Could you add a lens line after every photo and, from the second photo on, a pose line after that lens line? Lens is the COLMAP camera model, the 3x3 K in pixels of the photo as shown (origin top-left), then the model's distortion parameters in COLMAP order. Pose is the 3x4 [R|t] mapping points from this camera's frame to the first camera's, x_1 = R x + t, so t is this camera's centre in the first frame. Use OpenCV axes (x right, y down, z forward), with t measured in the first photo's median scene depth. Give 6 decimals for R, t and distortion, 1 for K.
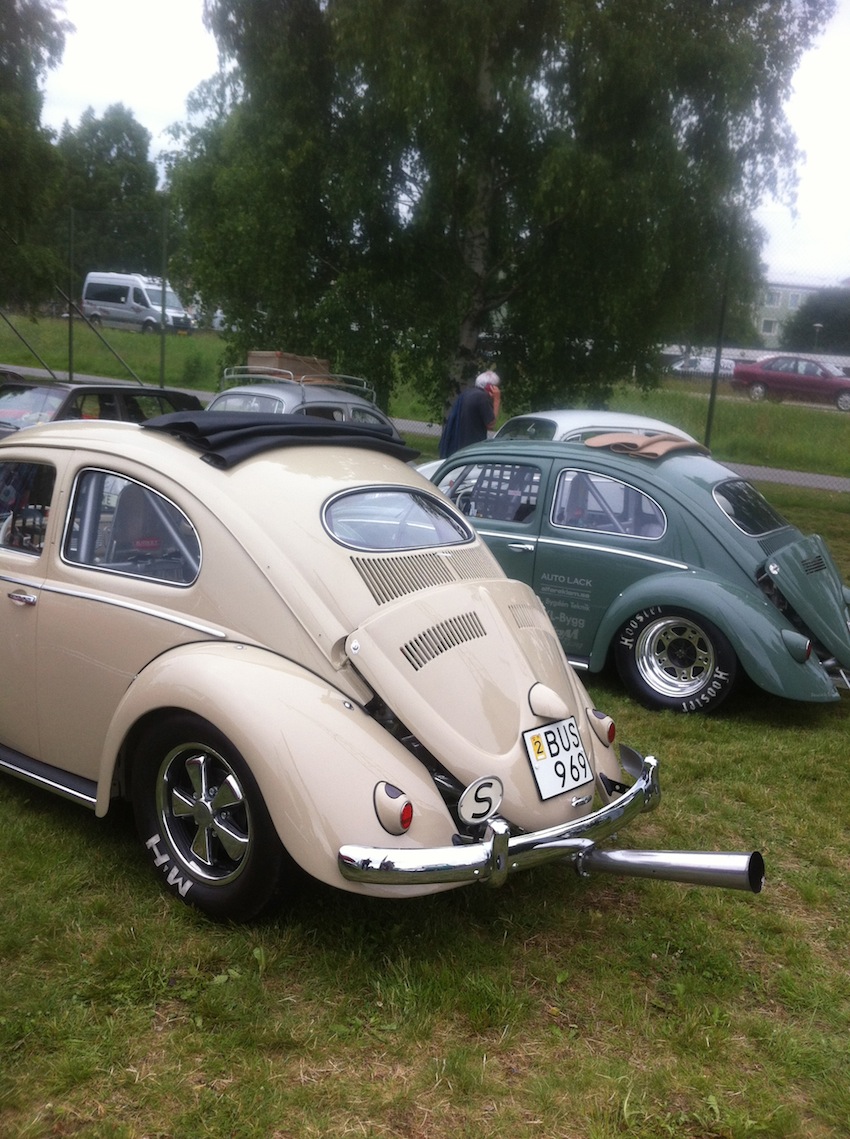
lens RADIAL K [[1154.8, 0, 425.0], [0, 1154.8, 569.5], [0, 0, 1]] dist [0.009020, -0.109827]
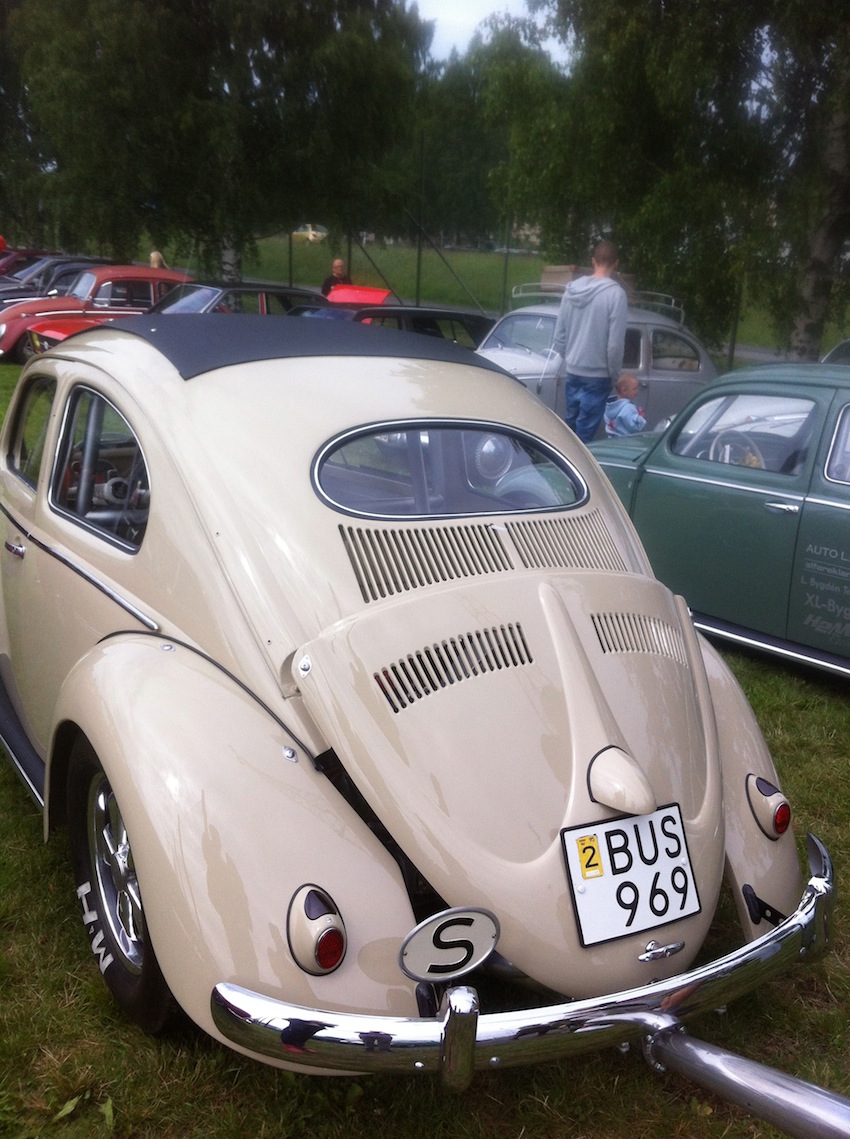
lens RADIAL K [[1081.9, 0, 424.5], [0, 1081.9, 607.6], [0, 0, 1]] dist [0.111911, -0.367005]
pose [[0.936217, 0.084395, -0.341138, 0.193764], [-0.050410, 0.992948, 0.107303, -0.032633], [0.347788, -0.083263, 0.933869, 0.426506]]
